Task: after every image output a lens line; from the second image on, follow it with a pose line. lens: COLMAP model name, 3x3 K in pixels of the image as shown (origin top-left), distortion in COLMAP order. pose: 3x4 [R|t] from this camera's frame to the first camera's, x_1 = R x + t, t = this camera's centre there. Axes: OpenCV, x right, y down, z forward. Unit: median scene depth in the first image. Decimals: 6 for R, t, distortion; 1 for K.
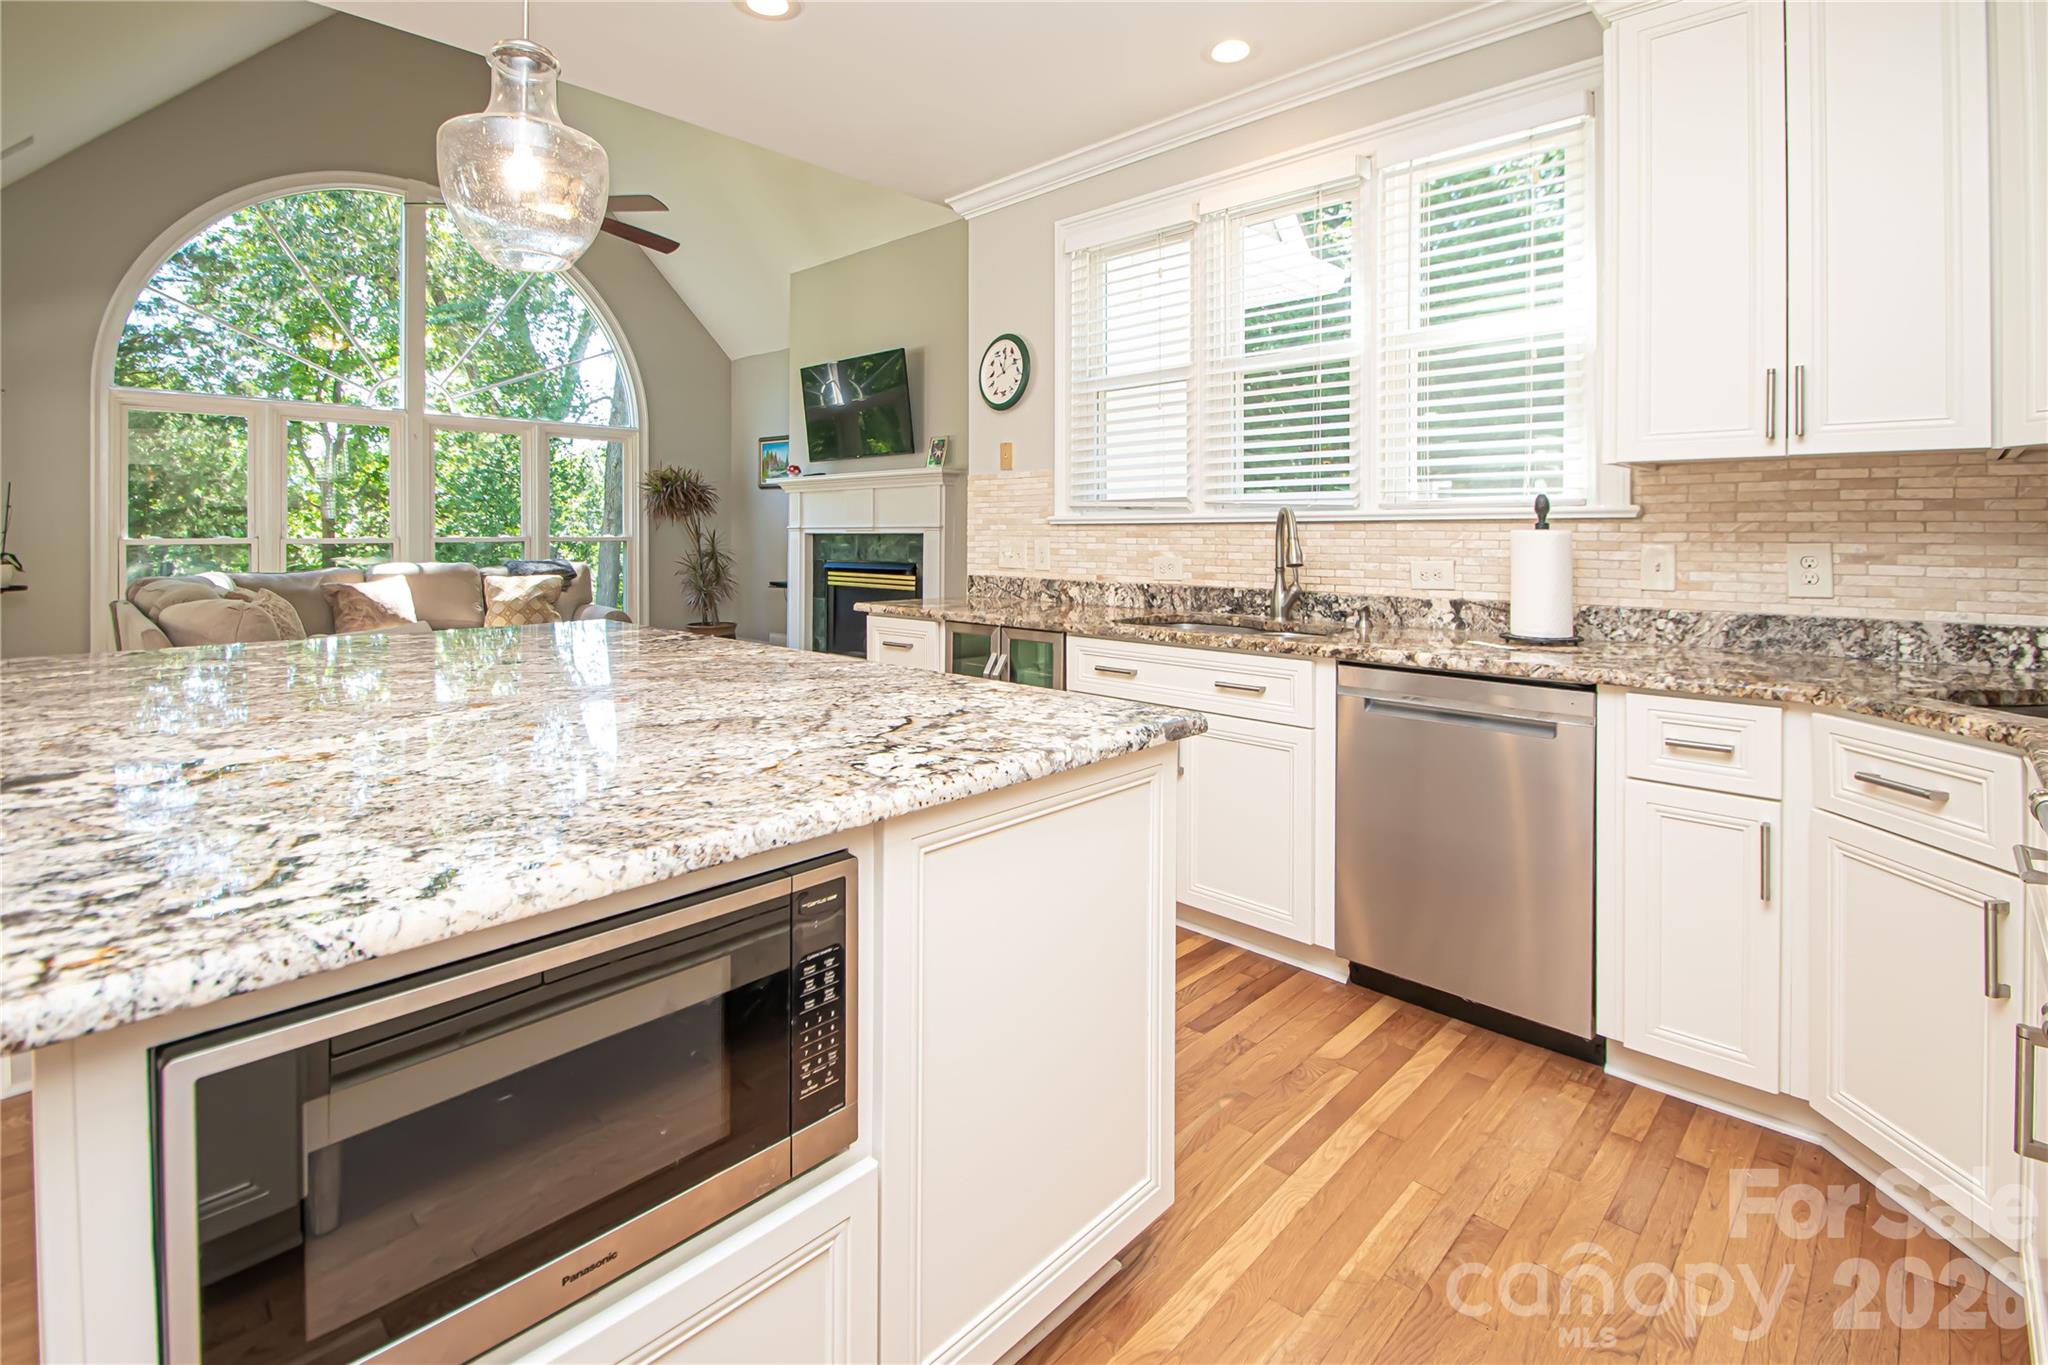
lens RADIAL K [[979.3, 0, 1022.0], [0, 979.3, 654.7], [0, 0, 1]] dist [0.000442, -0.000259]
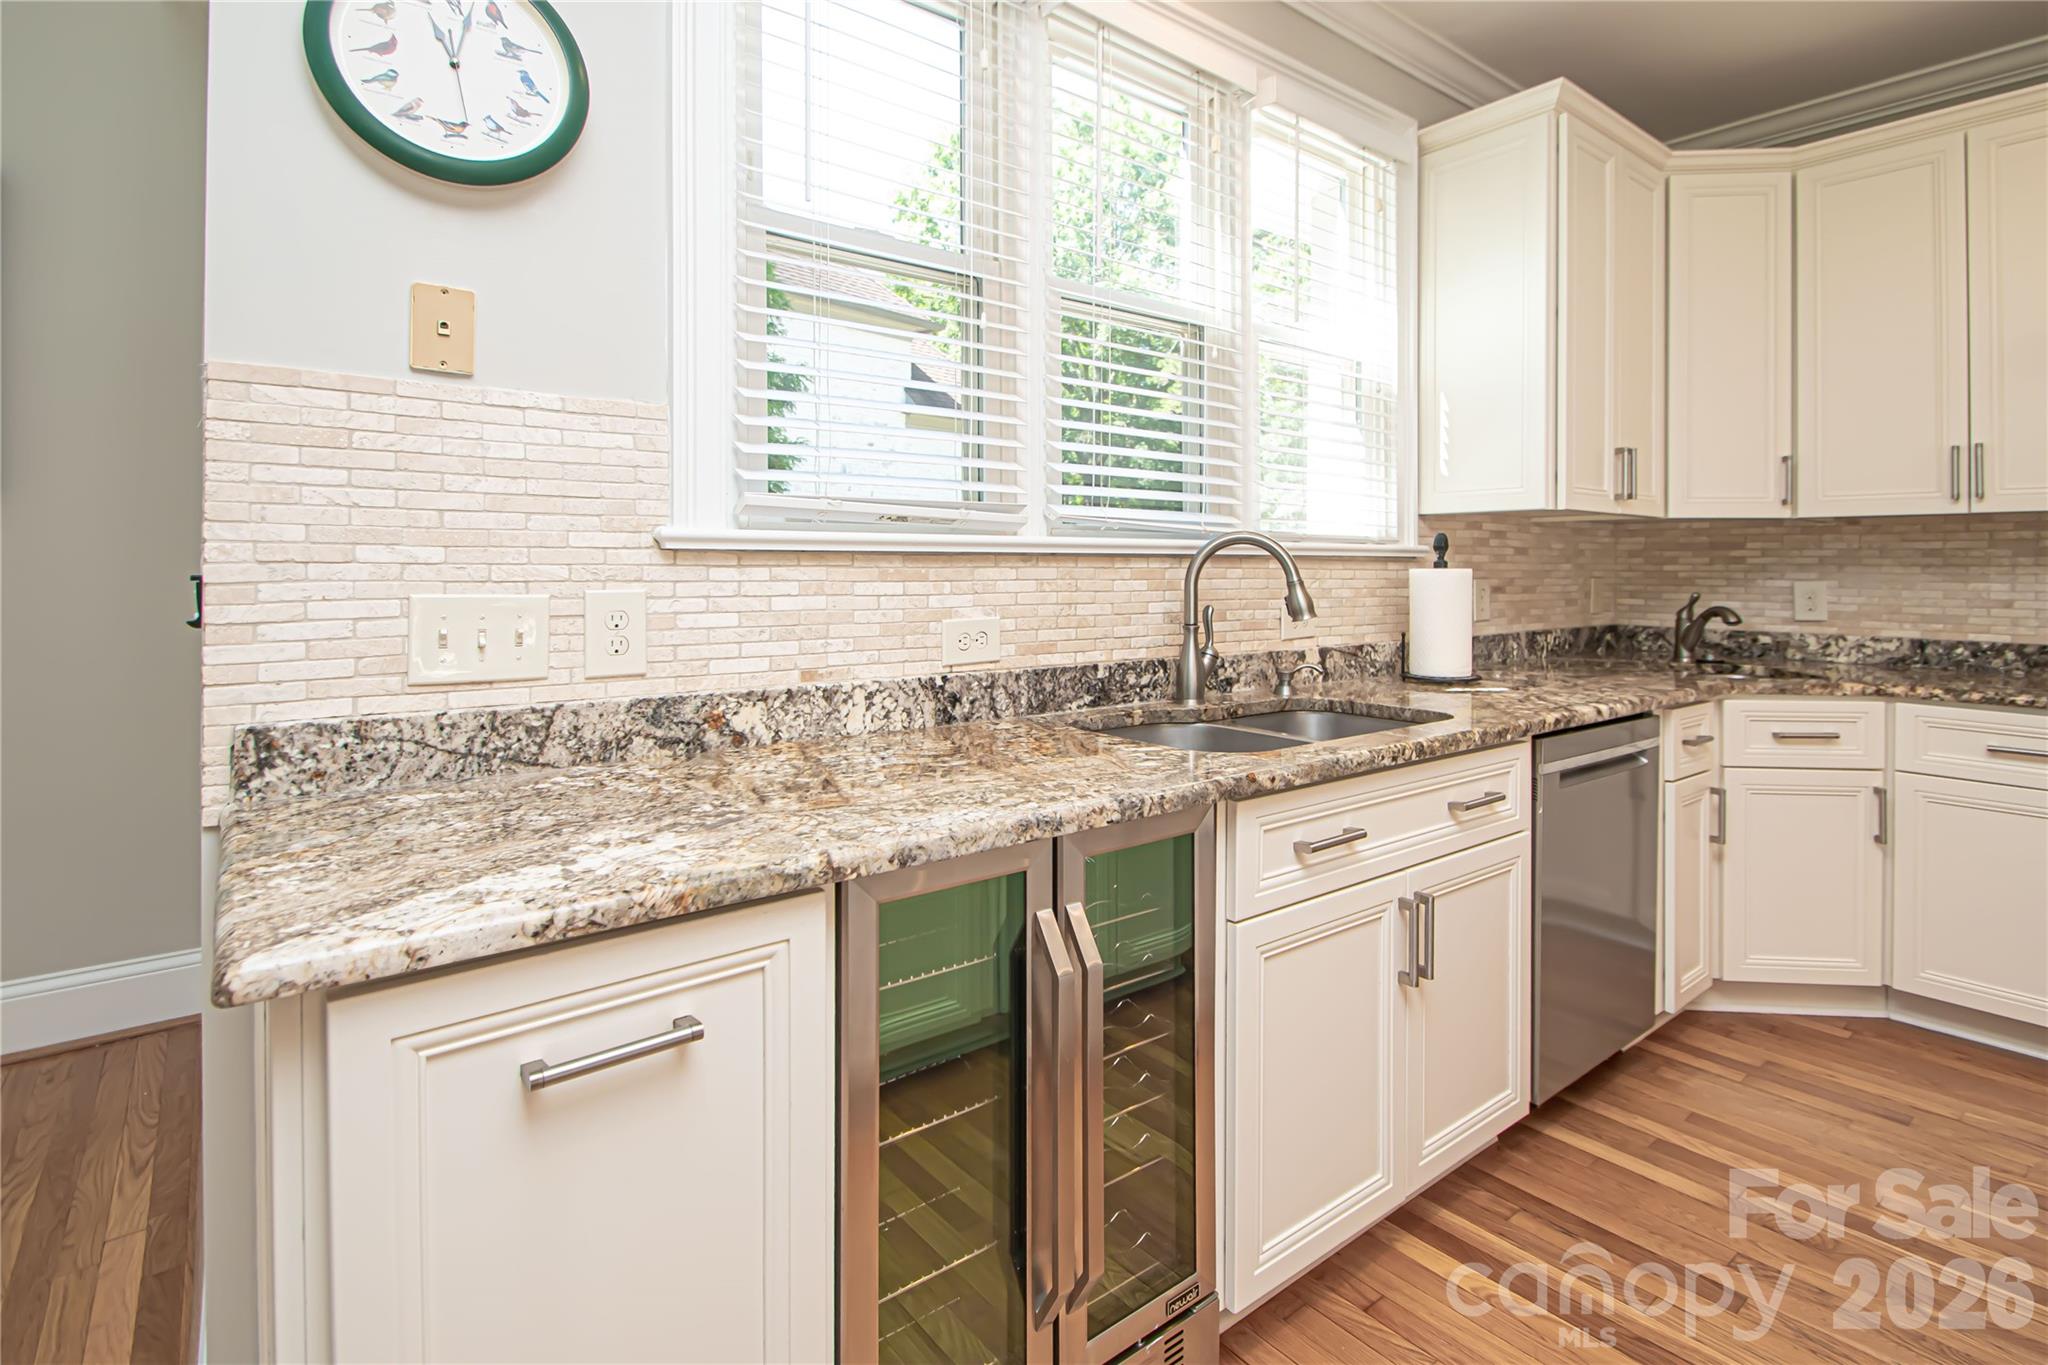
lens RADIAL K [[979.3, 0, 1022.0], [0, 979.3, 654.7], [0, 0, 1]] dist [0.000442, -0.000259]
pose [[0.152300, -0.085371, 0.984640, -0.361487], [0.125973, 0.989813, 0.066335, -0.114704], [-0.980273, 0.113935, 0.161503, 0.918967]]
